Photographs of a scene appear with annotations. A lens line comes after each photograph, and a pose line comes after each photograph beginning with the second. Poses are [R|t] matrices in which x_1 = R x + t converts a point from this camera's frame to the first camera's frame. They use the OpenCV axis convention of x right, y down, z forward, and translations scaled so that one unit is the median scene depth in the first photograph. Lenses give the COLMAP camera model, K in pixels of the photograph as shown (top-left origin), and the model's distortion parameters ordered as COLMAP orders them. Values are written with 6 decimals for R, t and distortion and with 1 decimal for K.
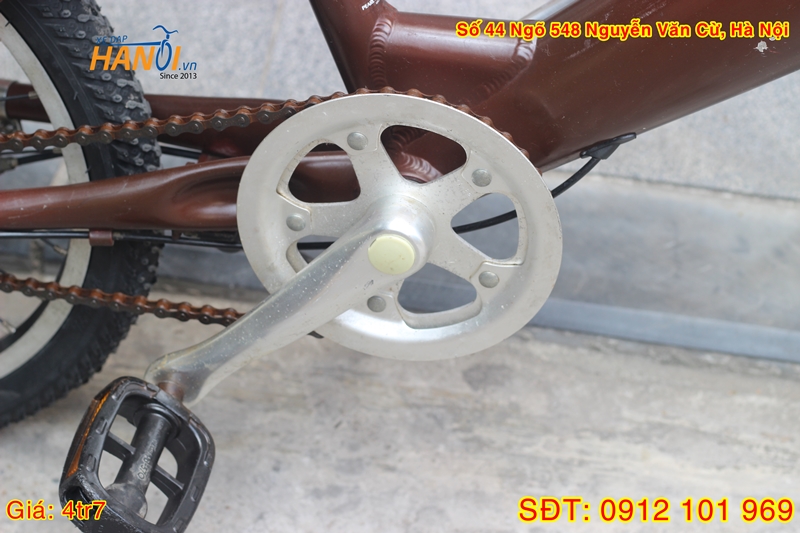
lens RADIAL K [[1967.8, 0, 400.0], [0, 1967.8, 266.5], [0, 0, 1]] dist [-0.064548, -0.373301]
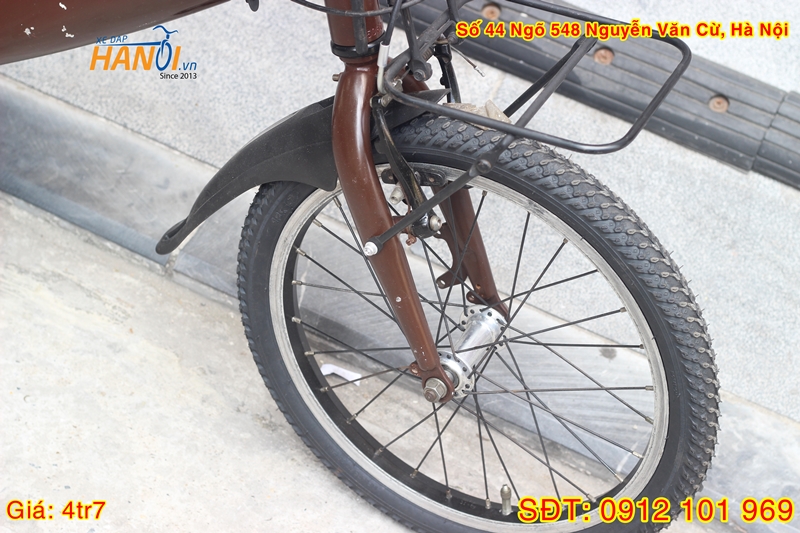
lens RADIAL K [[1967.8, 0, 400.0], [0, 1967.8, 266.5], [0, 0, 1]] dist [-0.064548, -0.373301]
pose [[0.953967, 0.273860, -0.122265, 0.690752], [-0.274634, 0.961488, 0.010805, -0.019876], [0.120515, 0.023271, 0.992439, -0.606750]]
